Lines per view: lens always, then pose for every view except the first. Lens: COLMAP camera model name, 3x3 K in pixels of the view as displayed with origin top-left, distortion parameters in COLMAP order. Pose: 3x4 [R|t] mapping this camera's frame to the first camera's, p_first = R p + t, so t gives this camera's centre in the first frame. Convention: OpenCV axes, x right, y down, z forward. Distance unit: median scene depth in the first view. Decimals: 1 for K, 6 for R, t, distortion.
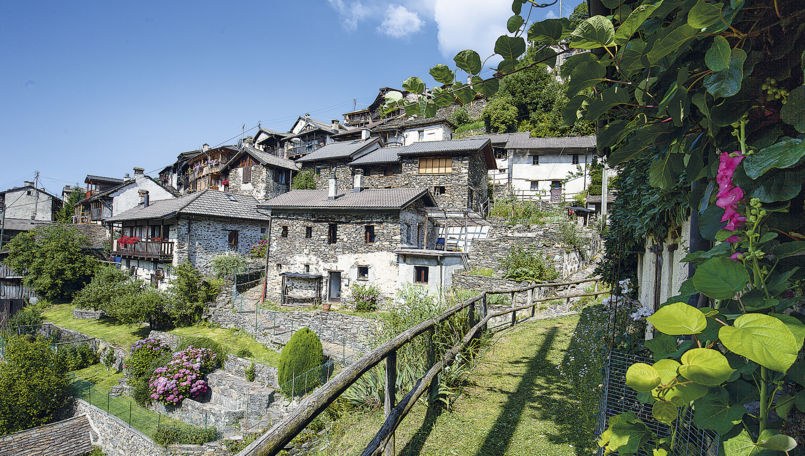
lens RADIAL K [[882.2, 0, 402.5], [0, 882.2, 228.0], [0, 0, 1]] dist [-0.001688, -0.000272]
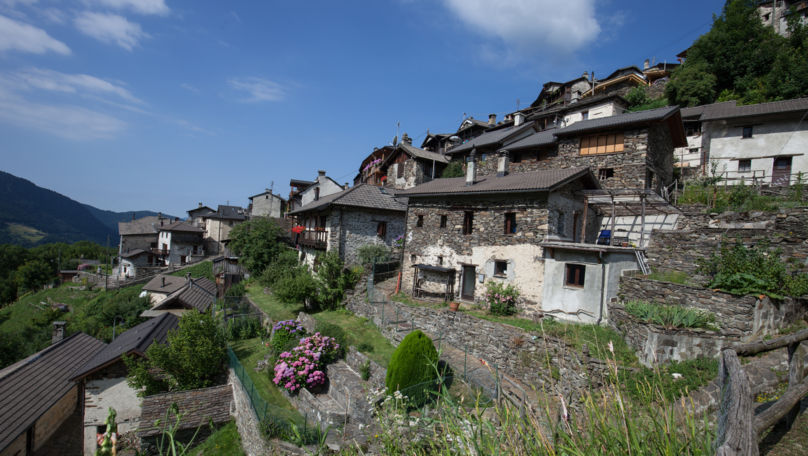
lens RADIAL K [[379.5, 0, 404.2], [0, 379.5, 254.2], [0, 0, 1]] dist [-0.027088, 0.000278]
pose [[0.896430, 0.035237, -0.441782, 0.032217], [-0.021991, 0.999143, 0.035070, 0.025962], [0.442639, -0.021723, 0.896437, 0.625988]]
